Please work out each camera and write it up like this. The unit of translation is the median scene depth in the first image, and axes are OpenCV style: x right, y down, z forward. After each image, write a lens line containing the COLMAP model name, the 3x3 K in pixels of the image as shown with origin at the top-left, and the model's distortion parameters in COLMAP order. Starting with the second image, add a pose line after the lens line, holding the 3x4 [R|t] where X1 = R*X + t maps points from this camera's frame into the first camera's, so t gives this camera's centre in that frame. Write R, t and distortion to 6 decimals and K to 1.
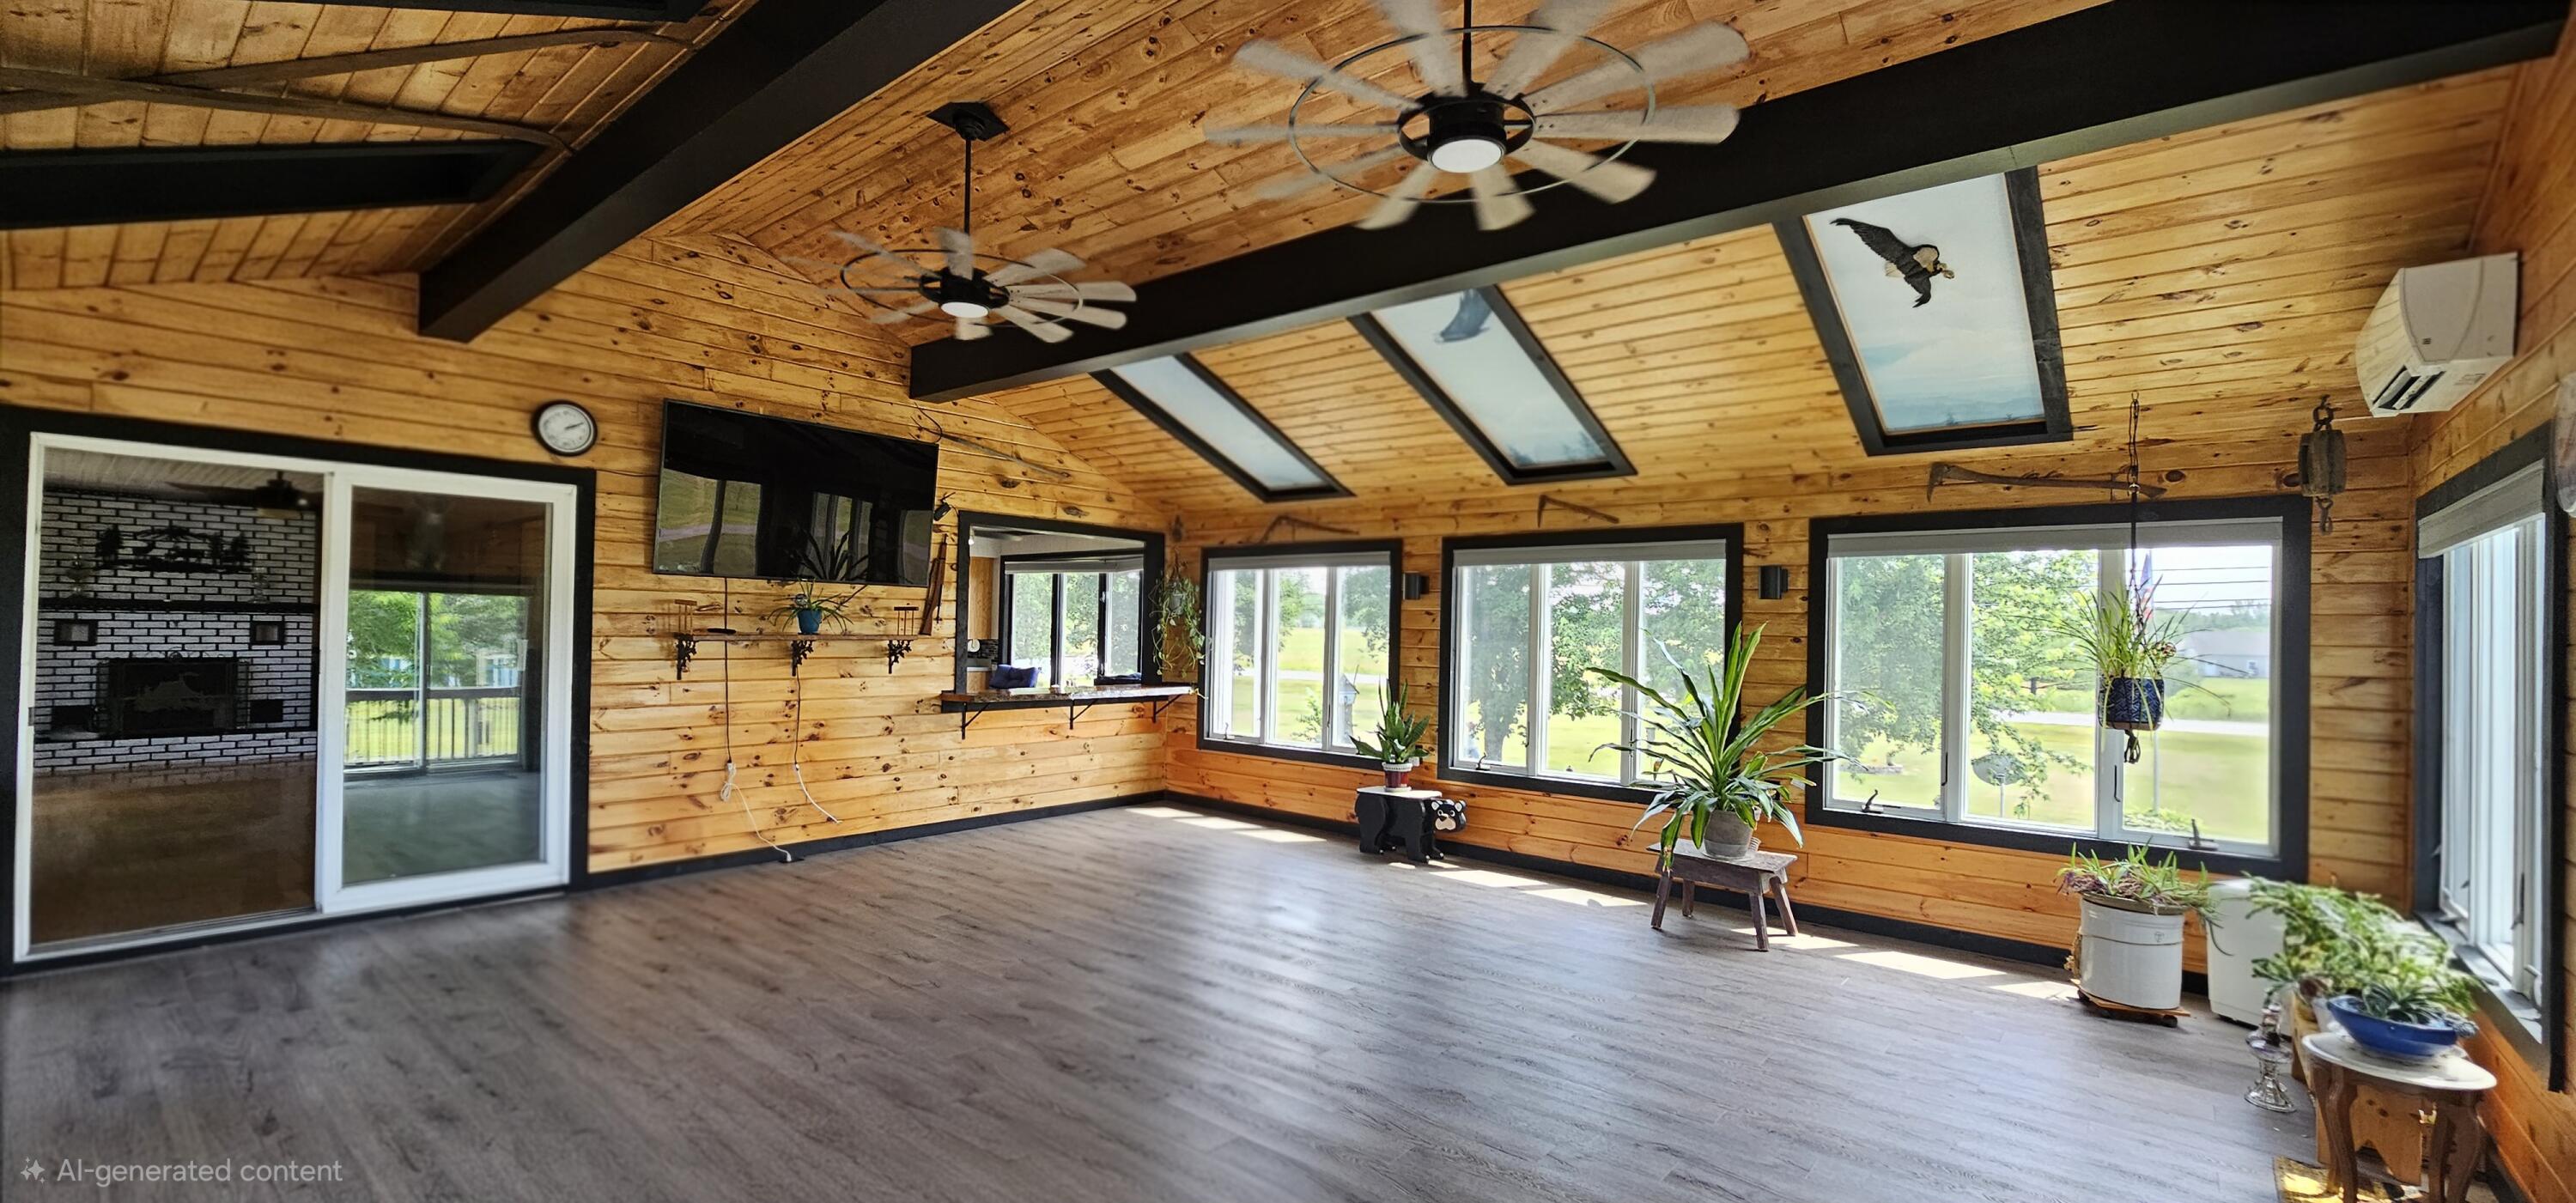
lens RADIAL K [[1058.4, 0, 1278.3], [0, 1058.4, 619.1], [0, 0, 1]] dist [-0.002852, 0.001438]
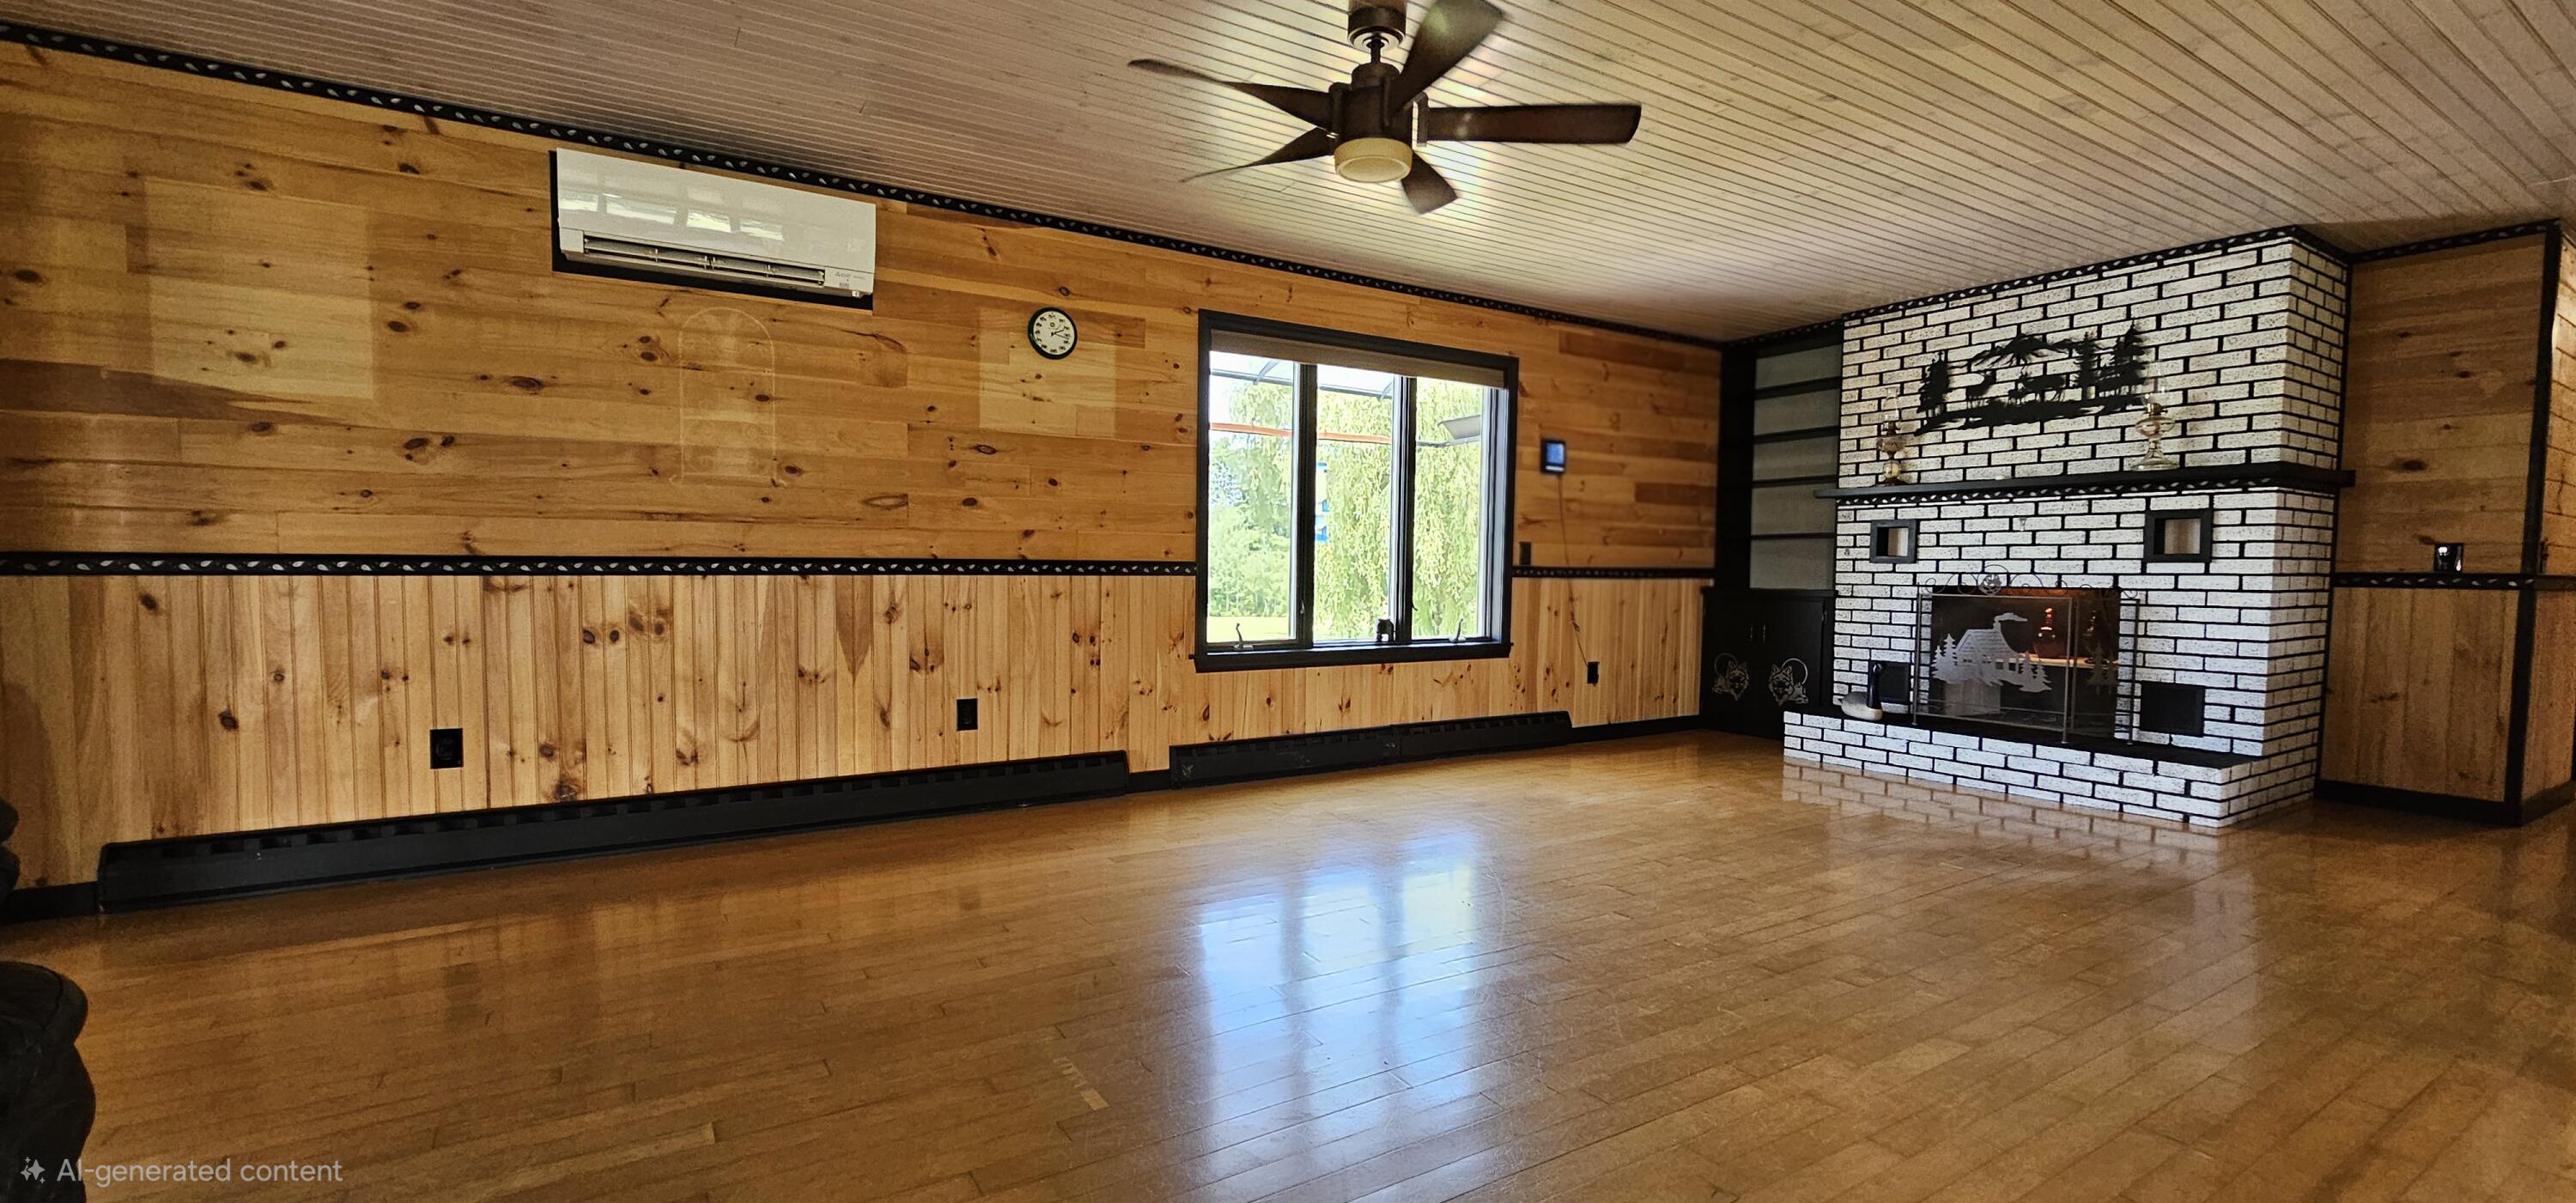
lens RADIAL K [[1058.4, 0, 1286.6], [0, 1058.4, 628.2], [0, 0, 1]] dist [-0.002852, 0.001438]
pose [[-0.306700, 0.035157, -0.951157, -0.580144], [-0.005799, 0.999230, 0.038804, 0.053194], [0.951789, 0.017417, -0.306260, 1.105718]]
